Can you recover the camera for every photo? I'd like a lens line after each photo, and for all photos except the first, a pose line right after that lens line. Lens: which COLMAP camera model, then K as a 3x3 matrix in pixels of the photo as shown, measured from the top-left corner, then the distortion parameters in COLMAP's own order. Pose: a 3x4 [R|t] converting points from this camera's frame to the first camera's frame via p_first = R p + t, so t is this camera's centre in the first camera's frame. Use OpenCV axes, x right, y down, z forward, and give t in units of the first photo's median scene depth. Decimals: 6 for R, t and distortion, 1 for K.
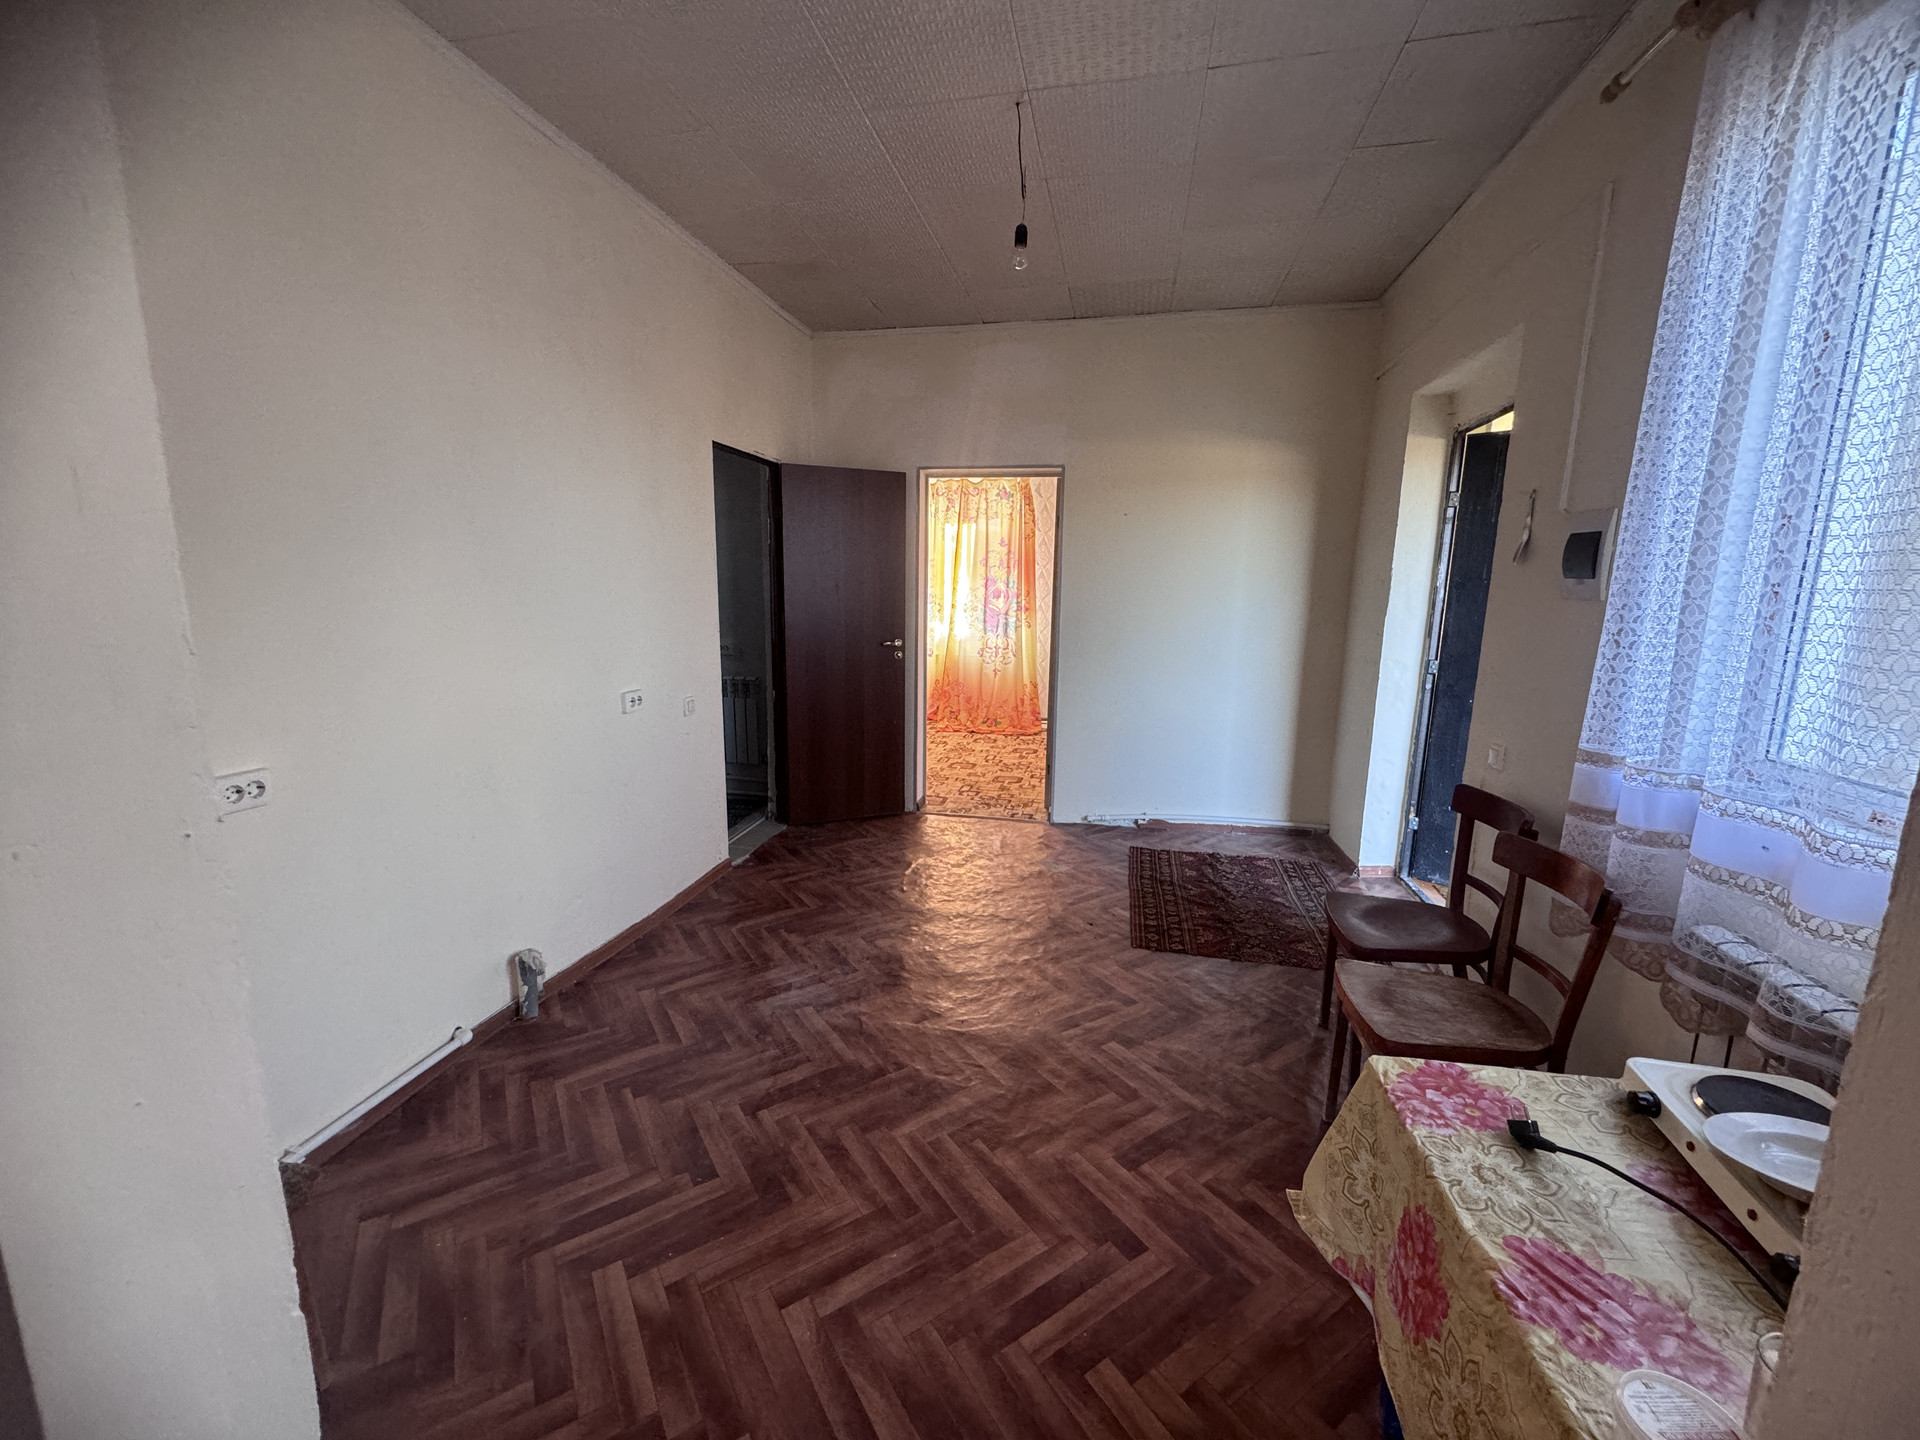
lens RADIAL K [[765.0, 0, 960.4], [0, 765.0, 716.6], [0, 0, 1]] dist [-0.001293, -0.000002]
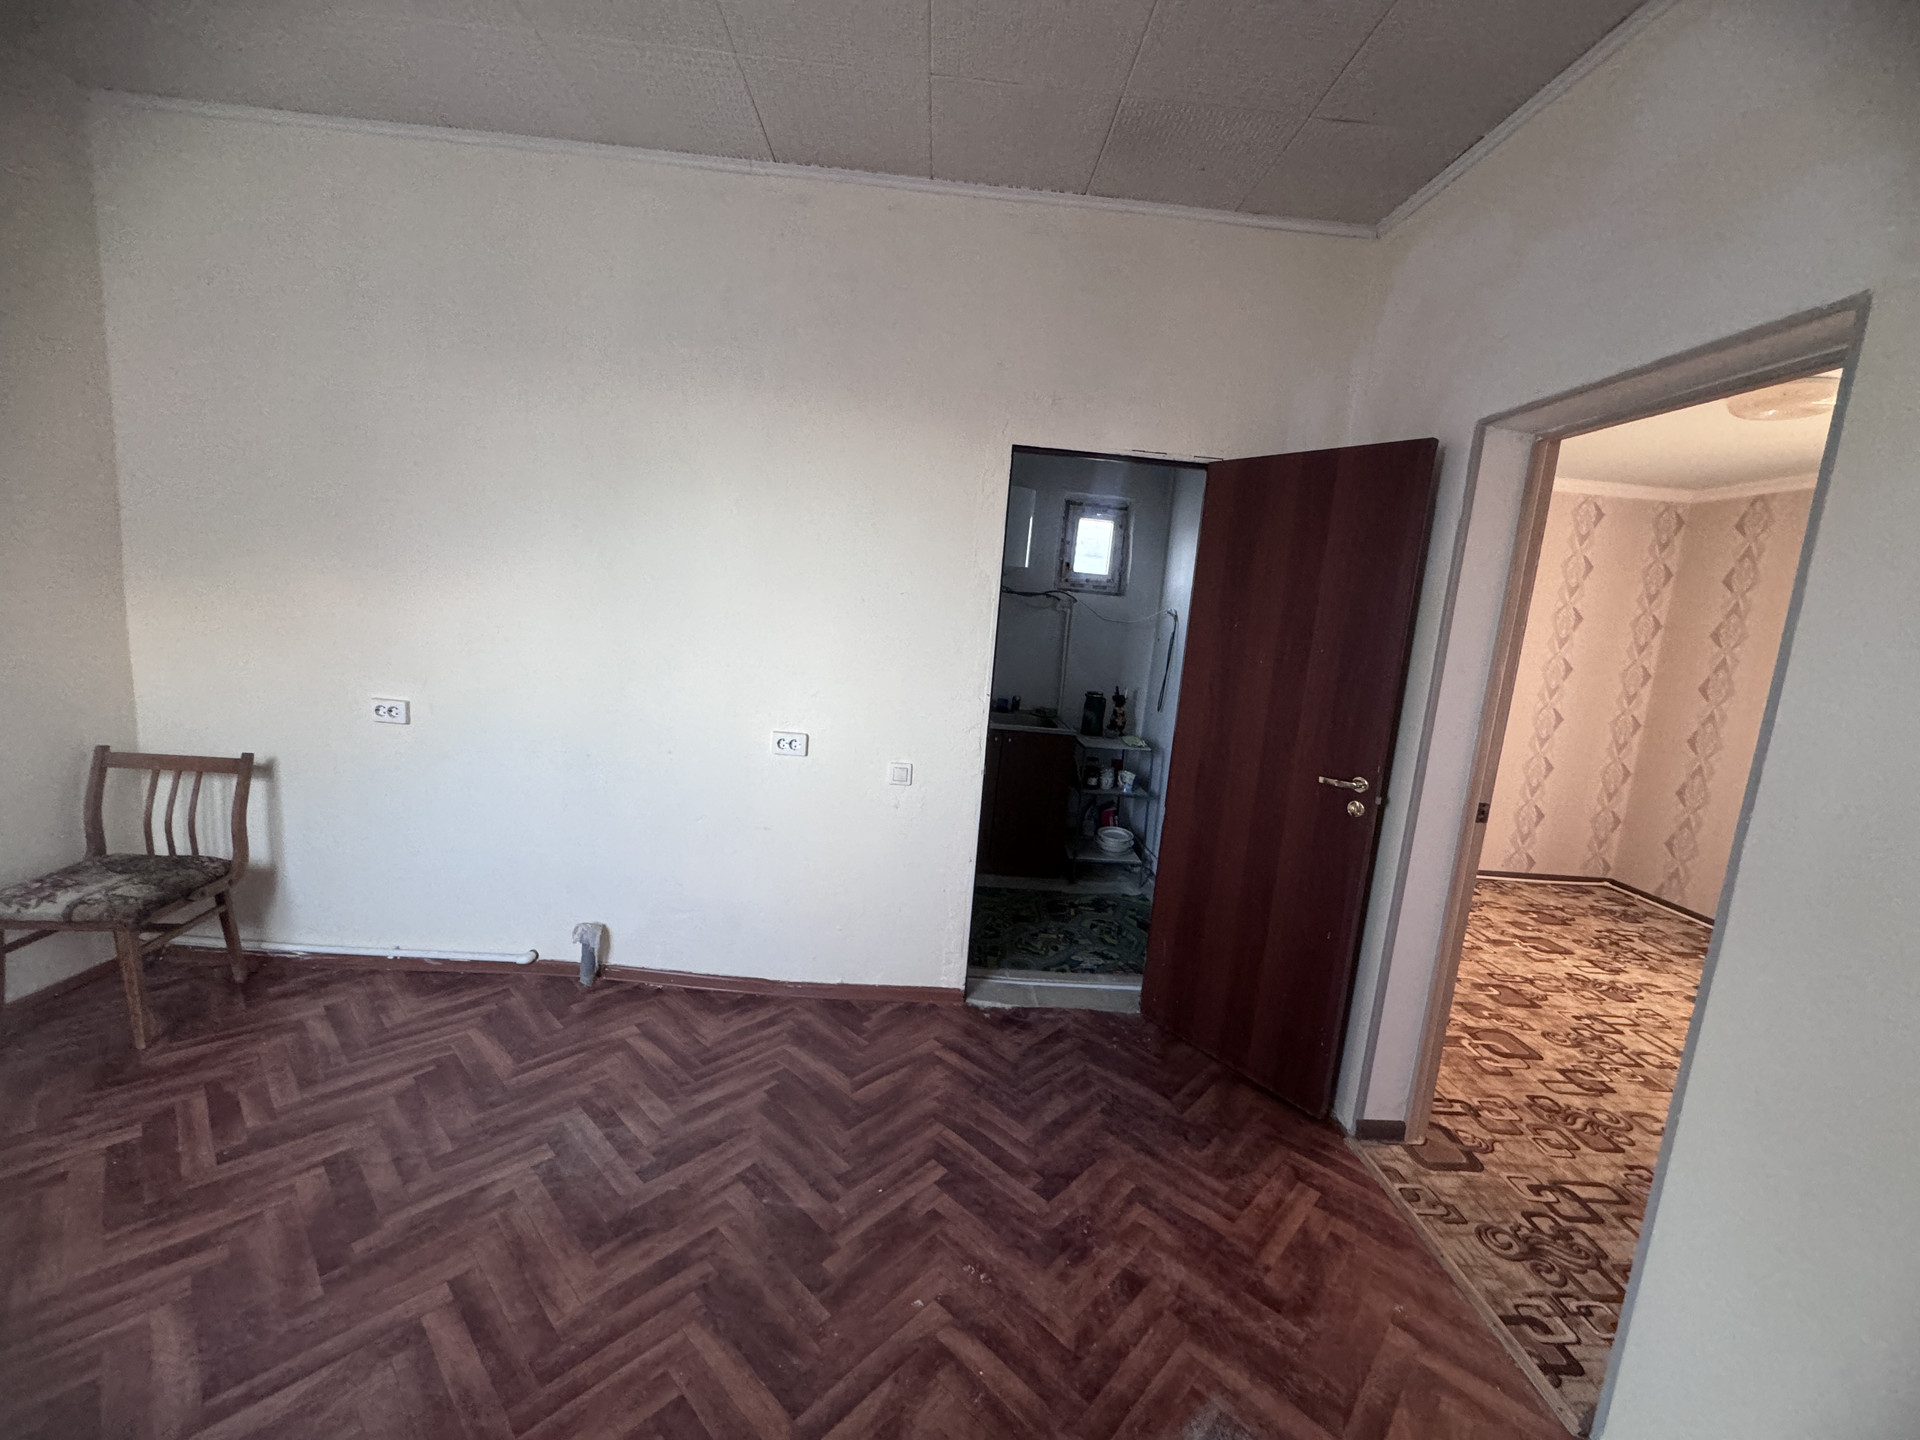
lens RADIAL K [[762.2, 0, 960.8], [0, 762.2, 719.8], [0, 0, 1]] dist [0.000449, -0.000335]
pose [[0.245609, 0.144628, -0.958519, 0.423003], [-0.249534, 0.964917, 0.081654, -0.148533], [0.936701, 0.219128, 0.273082, 0.813799]]
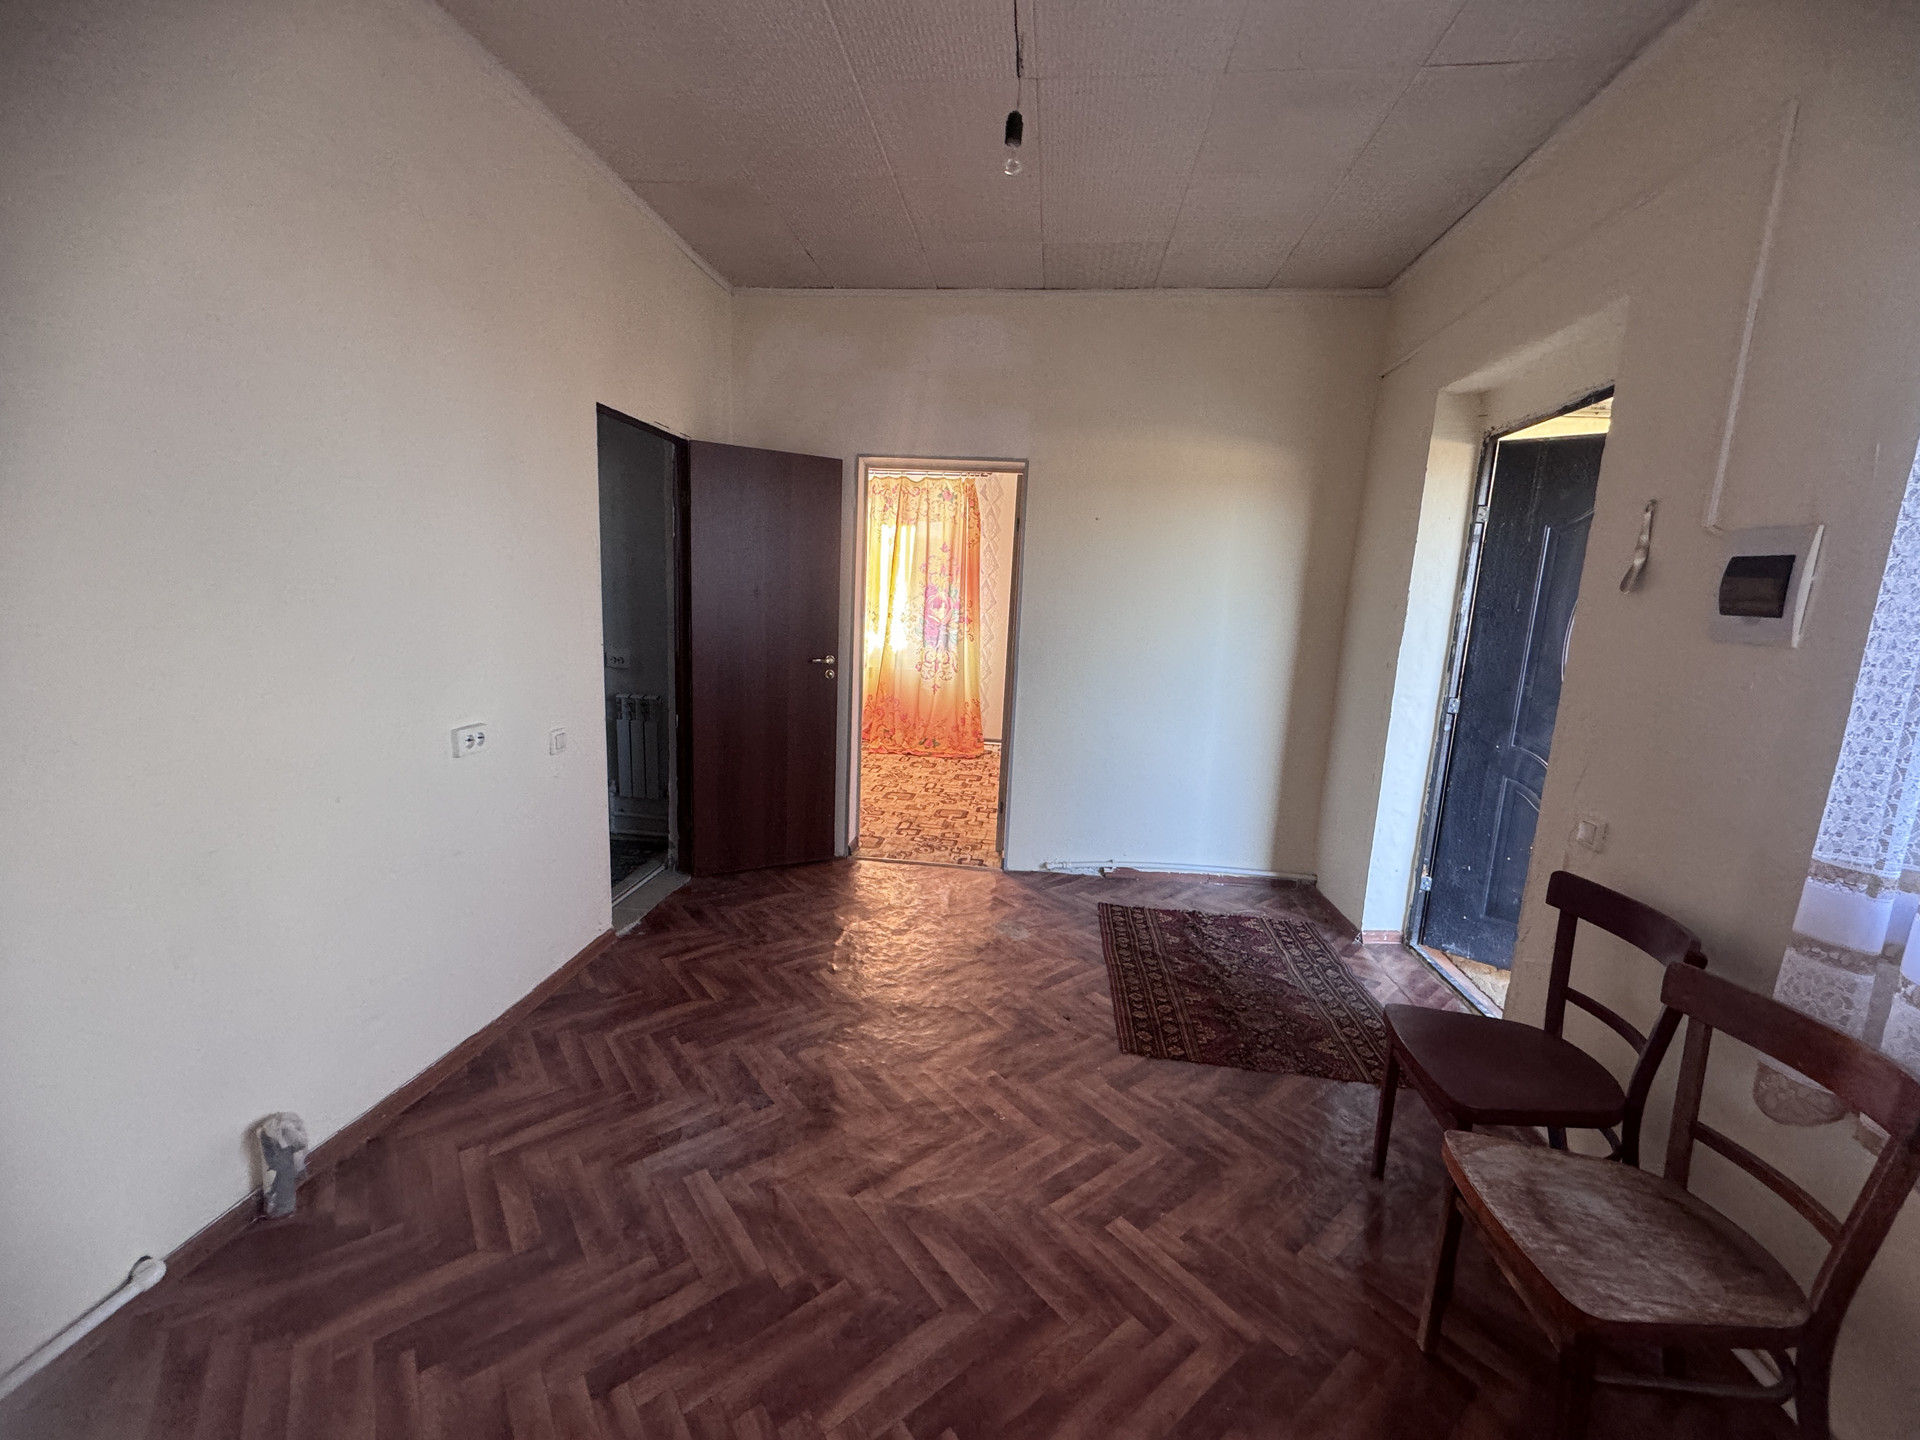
lens RADIAL K [[765.0, 0, 960.4], [0, 765.0, 716.6], [0, 0, 1]] dist [-0.001293, -0.000002]
pose [[0.995295, 0.014820, 0.095749, -0.023294], [-0.014041, 0.999863, -0.008811, -0.037245], [-0.095867, 0.007425, 0.995367, 0.188199]]
